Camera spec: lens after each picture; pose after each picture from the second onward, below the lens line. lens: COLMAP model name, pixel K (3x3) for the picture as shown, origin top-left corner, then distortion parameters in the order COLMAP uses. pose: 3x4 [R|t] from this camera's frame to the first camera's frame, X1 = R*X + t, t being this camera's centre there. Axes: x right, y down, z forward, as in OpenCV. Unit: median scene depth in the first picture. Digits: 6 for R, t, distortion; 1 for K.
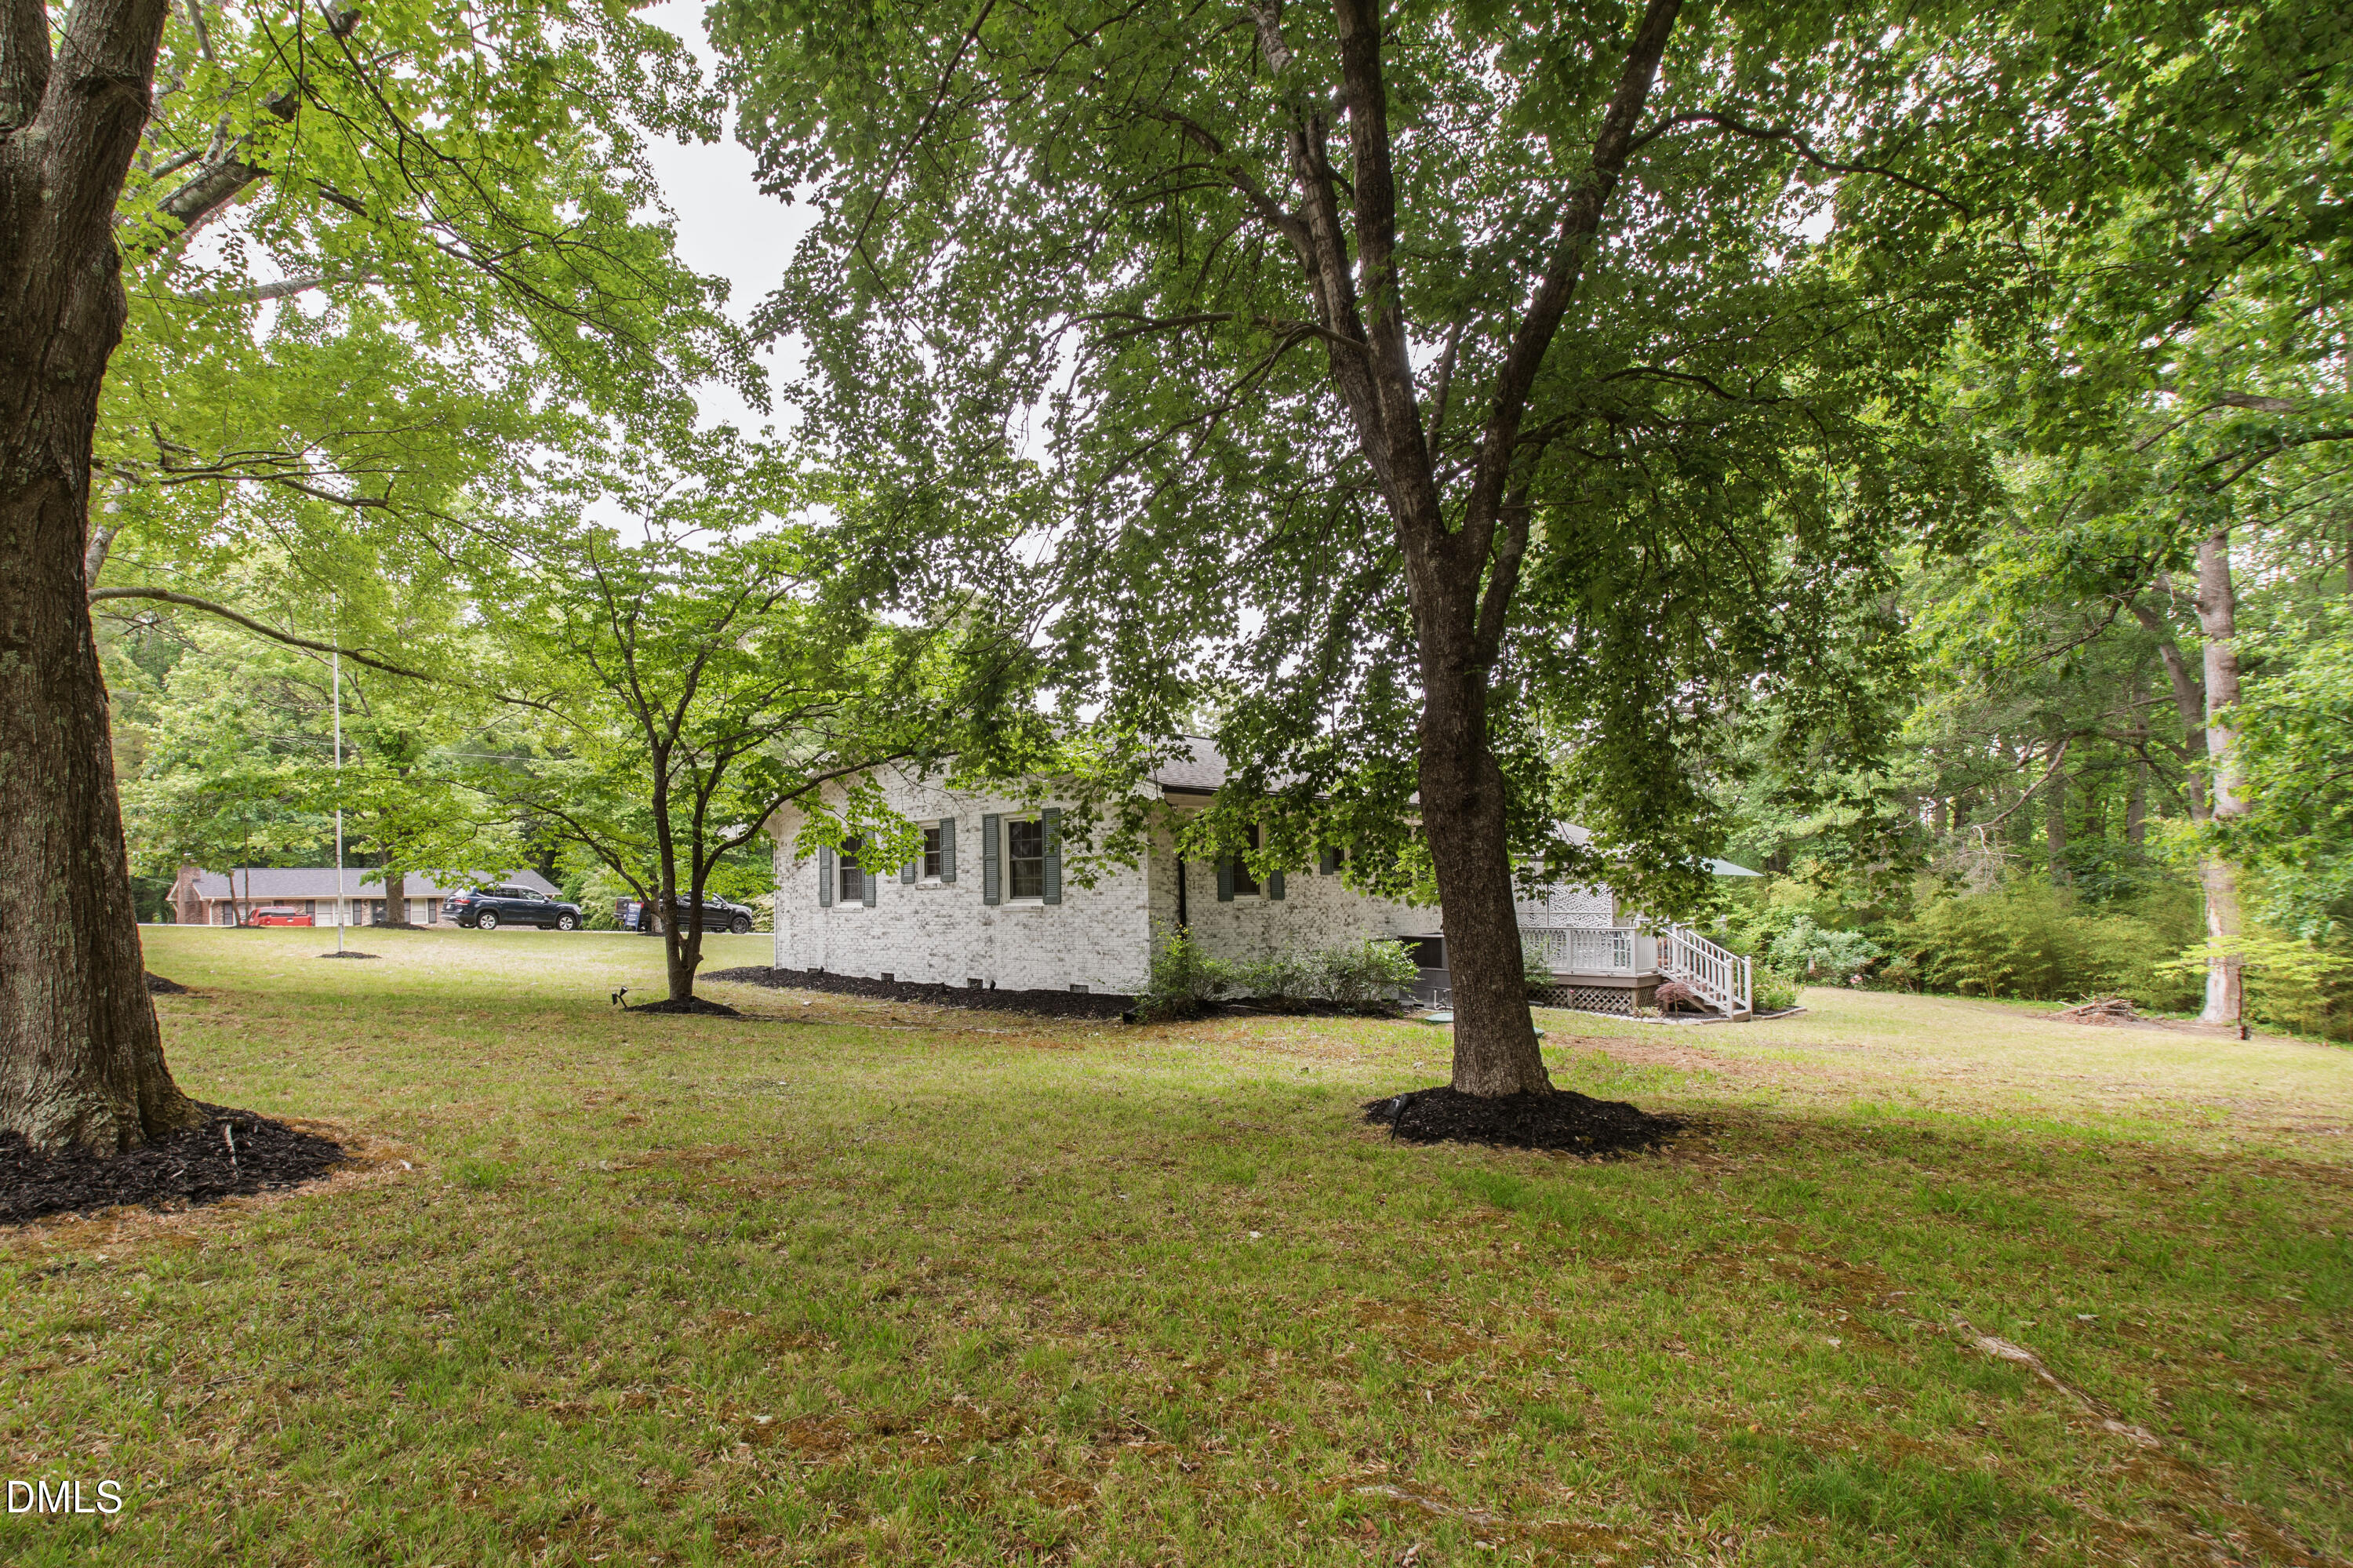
lens RADIAL K [[976.4, 0, 1171.5], [0, 976.4, 913.4], [0, 0, 1]] dist [-0.000711, -0.000306]
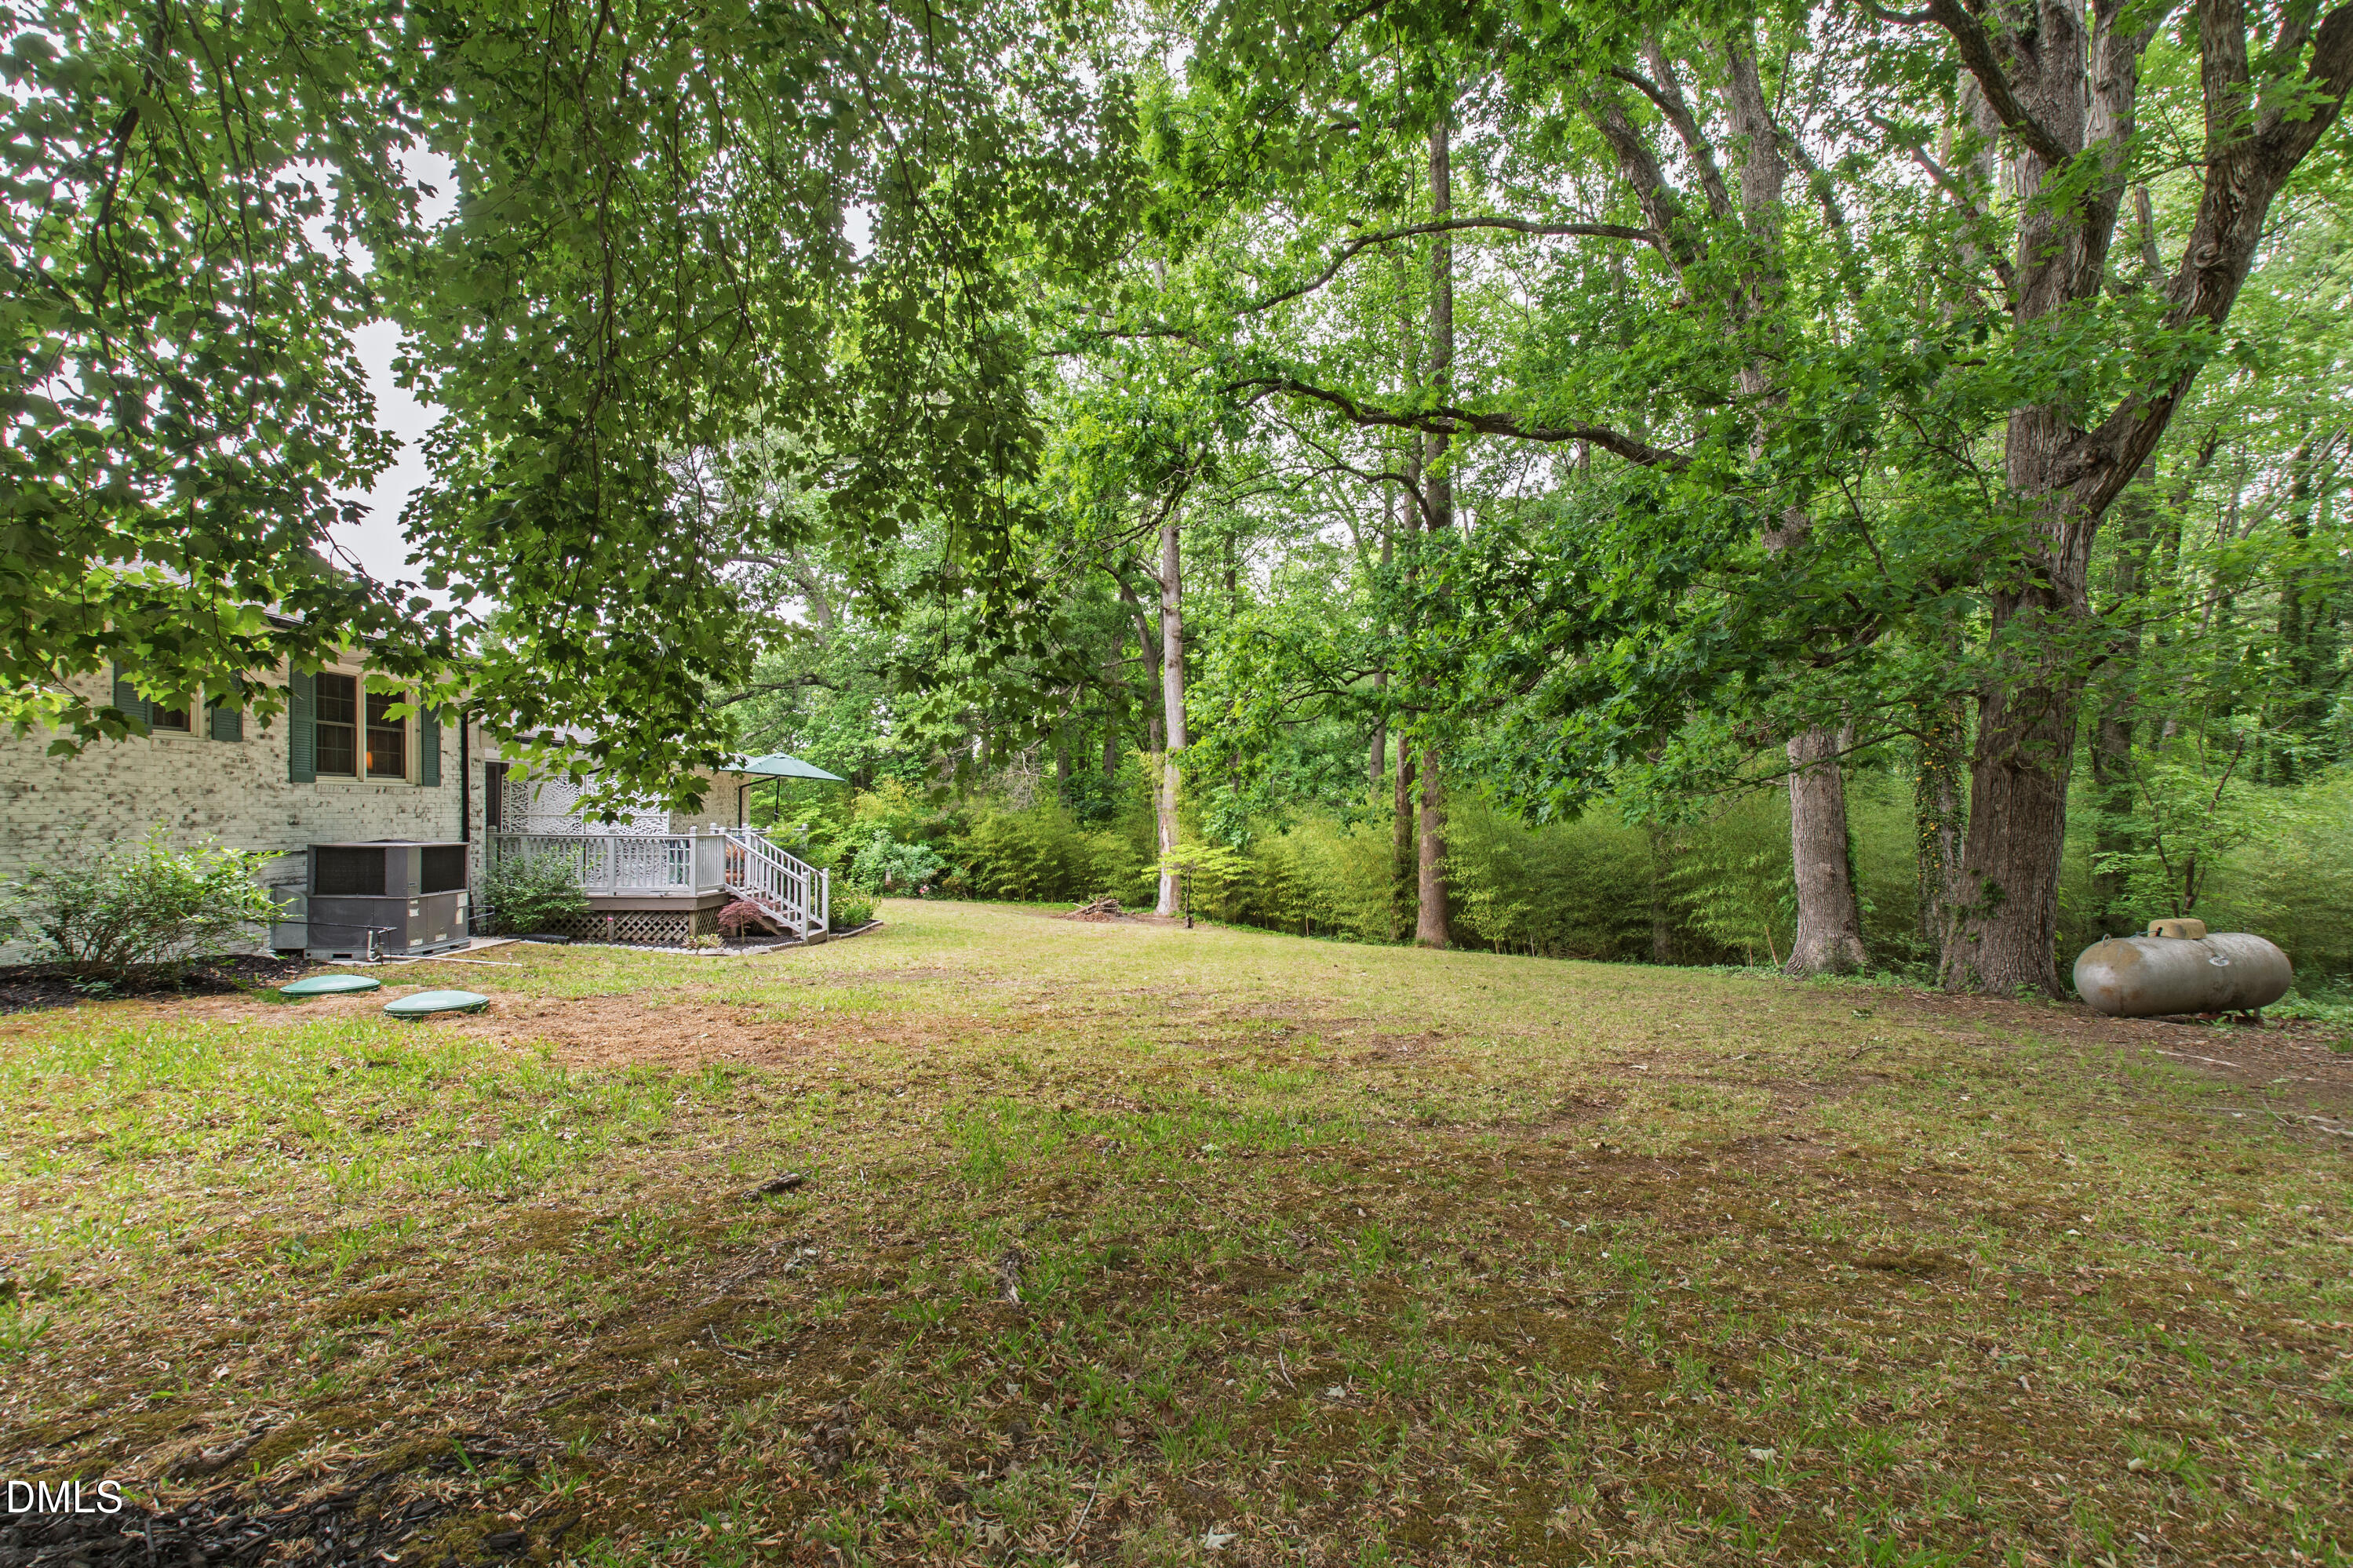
lens RADIAL K [[1031.3, 0, 1190.3], [0, 1031.3, 797.1], [0, 0, 1]] dist [-0.001473, -0.000468]
pose [[0.649296, 0.034066, 0.759772, 0.057233], [-0.011401, 0.999320, -0.035064, 0.005215], [-0.760450, 0.014105, 0.649243, 0.086941]]
